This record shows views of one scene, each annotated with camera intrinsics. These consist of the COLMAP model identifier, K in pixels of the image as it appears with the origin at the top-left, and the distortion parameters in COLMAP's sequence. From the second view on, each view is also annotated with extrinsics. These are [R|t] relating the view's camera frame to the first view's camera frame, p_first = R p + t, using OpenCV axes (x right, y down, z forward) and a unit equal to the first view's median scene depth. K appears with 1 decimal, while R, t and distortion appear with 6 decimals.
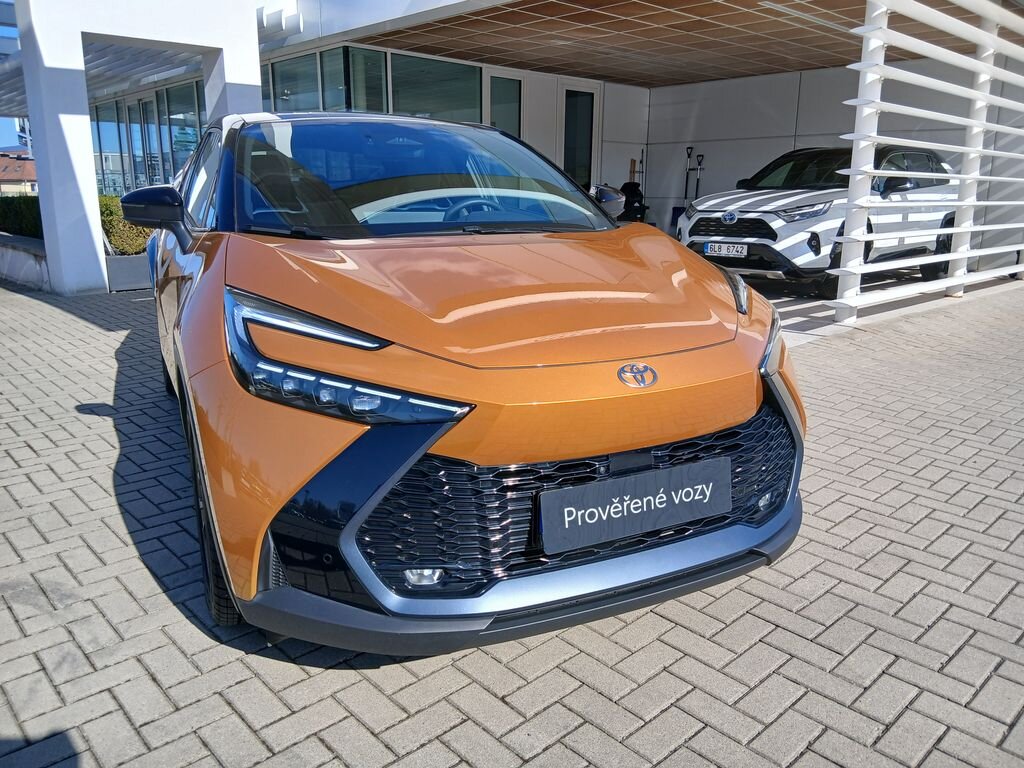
lens RADIAL K [[773.8, 0, 511.8], [0, 773.8, 381.3], [0, 0, 1]] dist [0.093506, -0.134906]
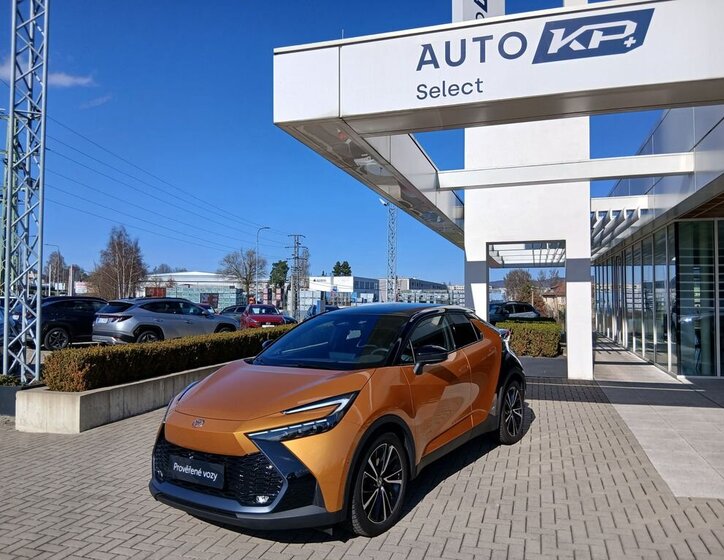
lens RADIAL K [[556.6, 0, 364.5], [0, 556.6, 277.3], [0, 0, 1]] dist [0.118362, -0.209001]
pose [[0.498337, -0.039617, -0.866078, 1.133971], [-0.202412, 0.966033, -0.160657, -0.154900], [0.843024, 0.255366, 0.473391, 0.198941]]
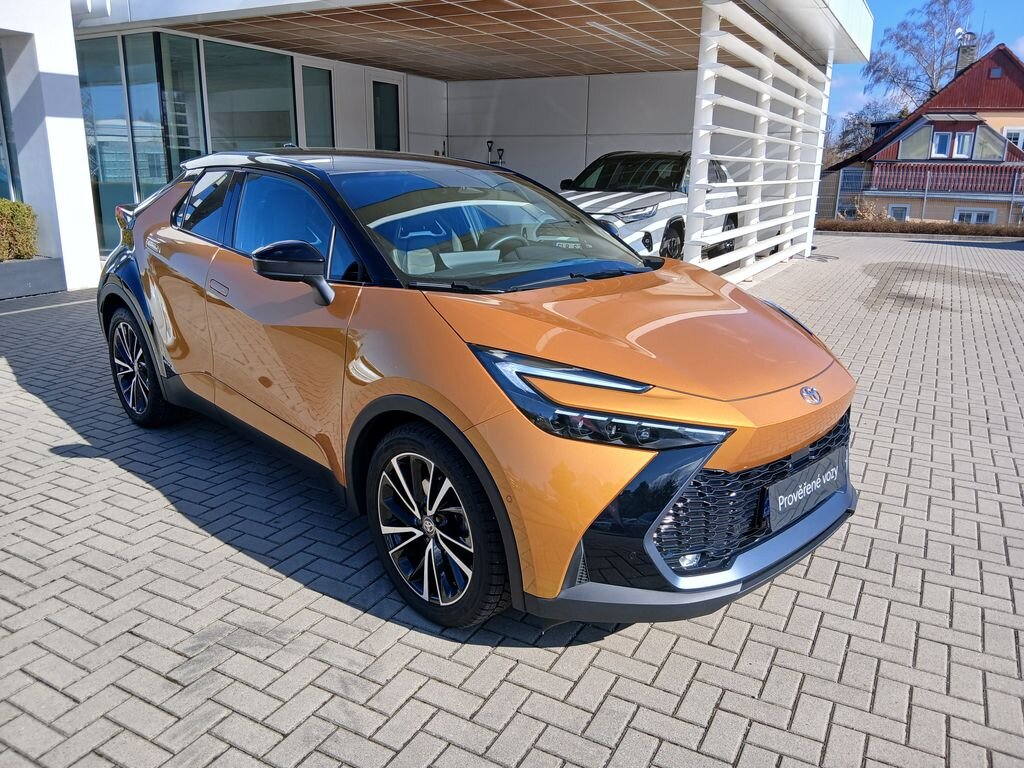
lens RADIAL K [[773.2, 0, 511.4], [0, 773.2, 381.9], [0, 0, 1]] dist [0.143582, -0.250617]
pose [[0.948061, -0.076420, 0.308772, -0.386148], [0.067215, 0.996922, 0.040358, -0.061780], [-0.310905, -0.017508, 0.950280, -0.082688]]
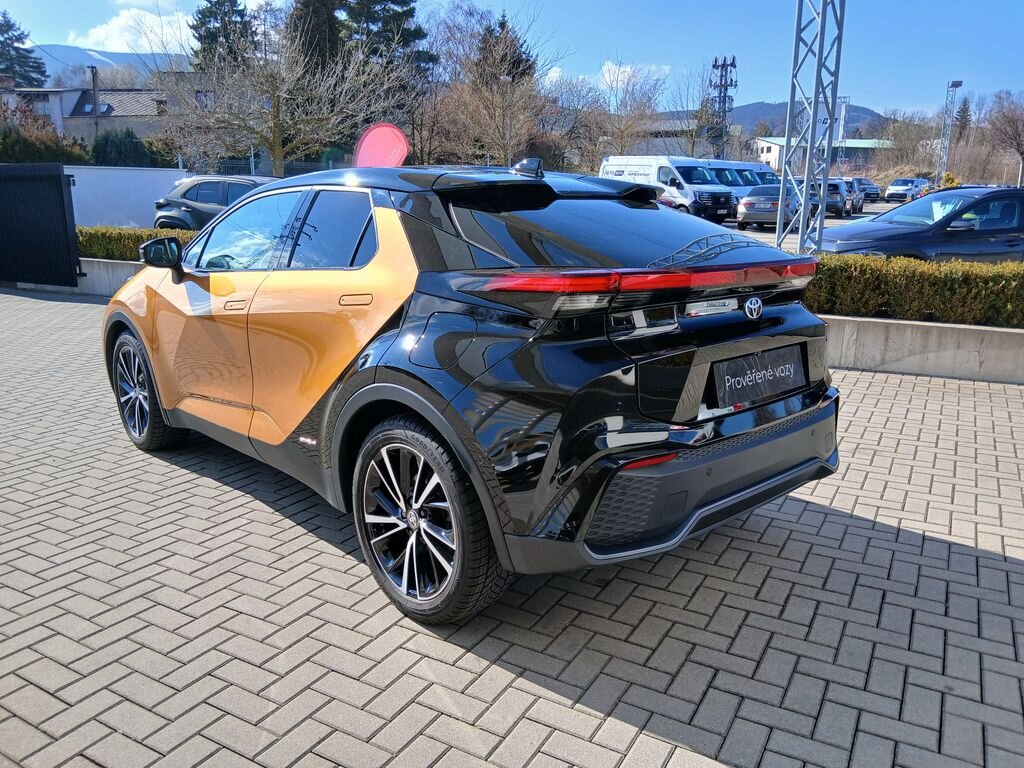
lens RADIAL K [[773.8, 0, 511.8], [0, 773.8, 381.3], [0, 0, 1]] dist [0.093506, -0.134906]
pose [[-0.953250, 0.057334, -0.296695, -0.012390], [-0.084969, 0.891367, 0.445246, -0.570297], [0.289992, 0.449641, -0.844824, 2.056183]]
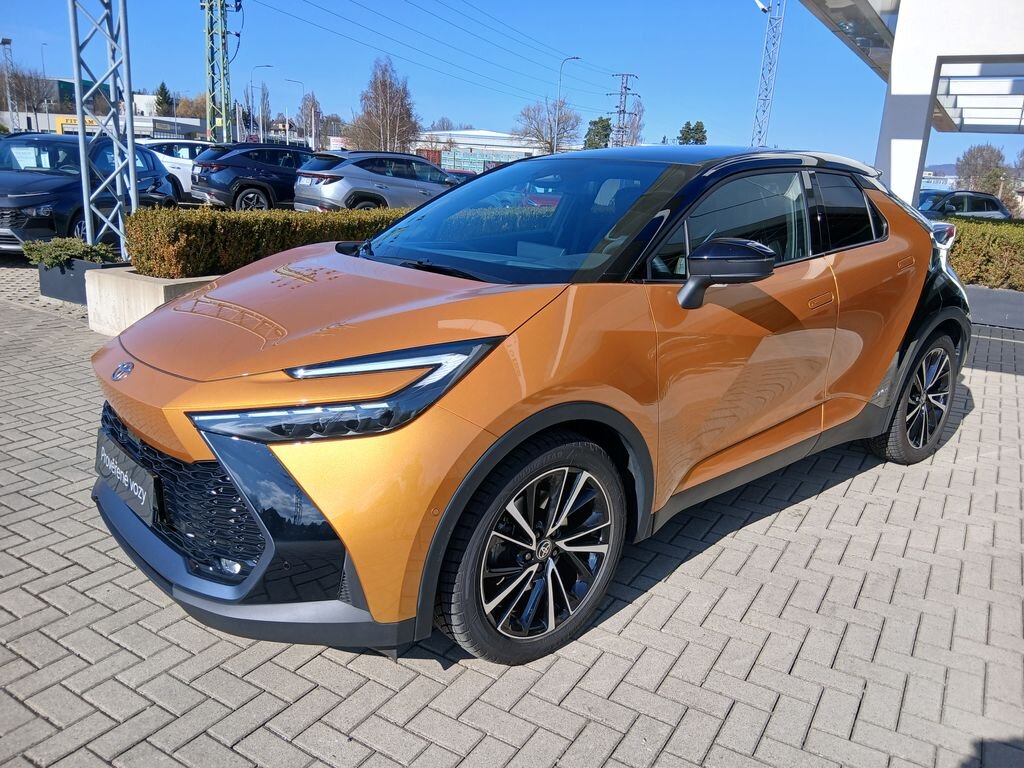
lens RADIAL K [[770.3, 0, 516.2], [0, 770.3, 382.9], [0, 0, 1]] dist [0.103661, -0.175591]
pose [[0.266484, 0.260132, -0.928072, 0.732968], [-0.277598, 0.942804, 0.184553, -0.191454], [0.922998, 0.208450, 0.323454, 0.587158]]
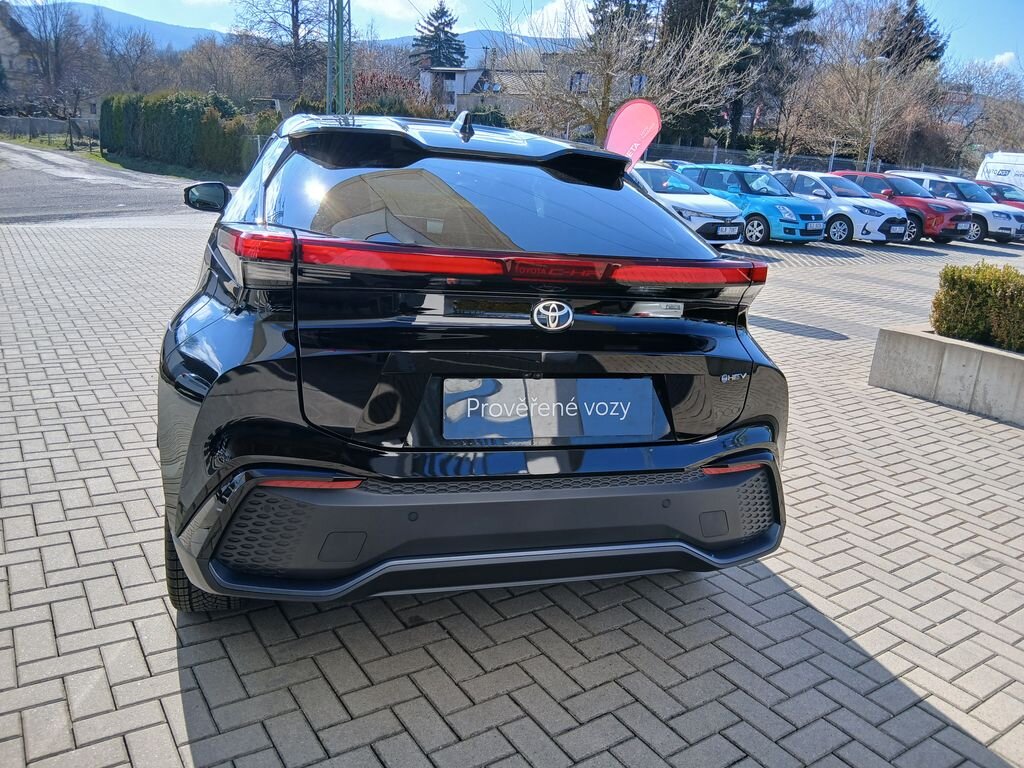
lens RADIAL K [[782.5, 0, 513.3], [0, 782.5, 372.0], [0, 0, 1]] dist [0.068512, -0.114134]
pose [[-0.985656, -0.113735, 0.124686, -0.473454], [-0.040940, 0.877874, 0.477138, -0.548774], [-0.163726, 0.465189, -0.869938, 1.970272]]
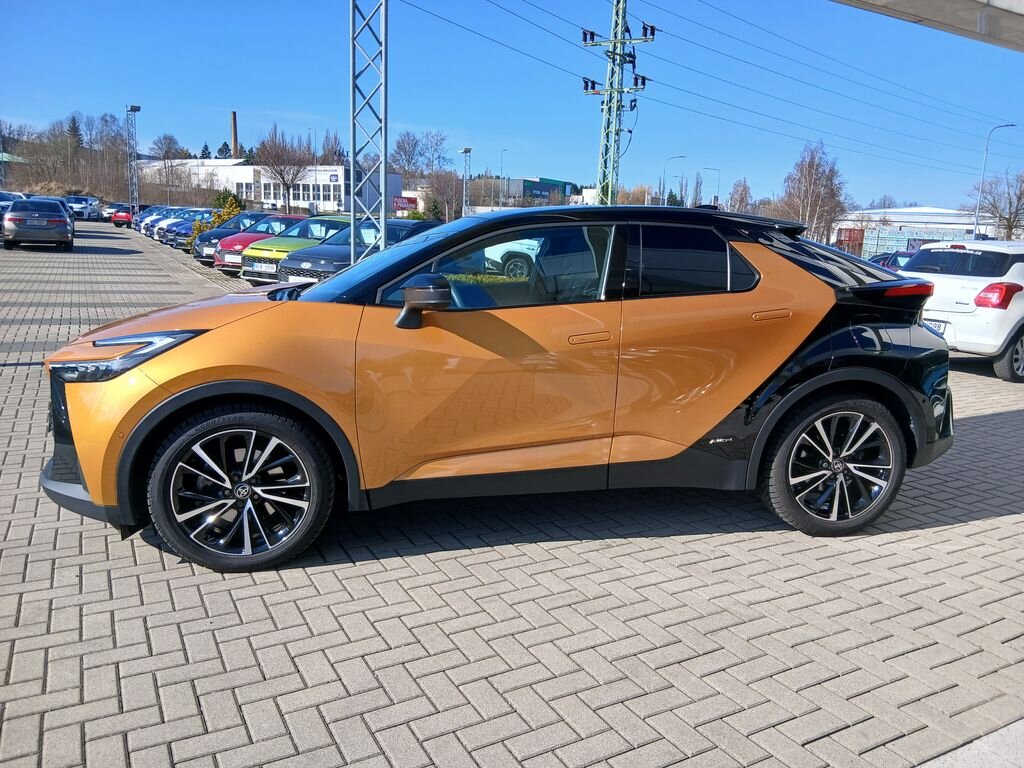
lens RADIAL K [[770.3, 0, 516.2], [0, 770.3, 382.9], [0, 0, 1]] dist [0.103661, -0.175591]
pose [[-0.246895, 0.167175, -0.954513, 0.920911], [-0.272718, 0.933207, 0.233985, -0.351121], [0.929875, 0.318083, -0.184812, 1.244386]]
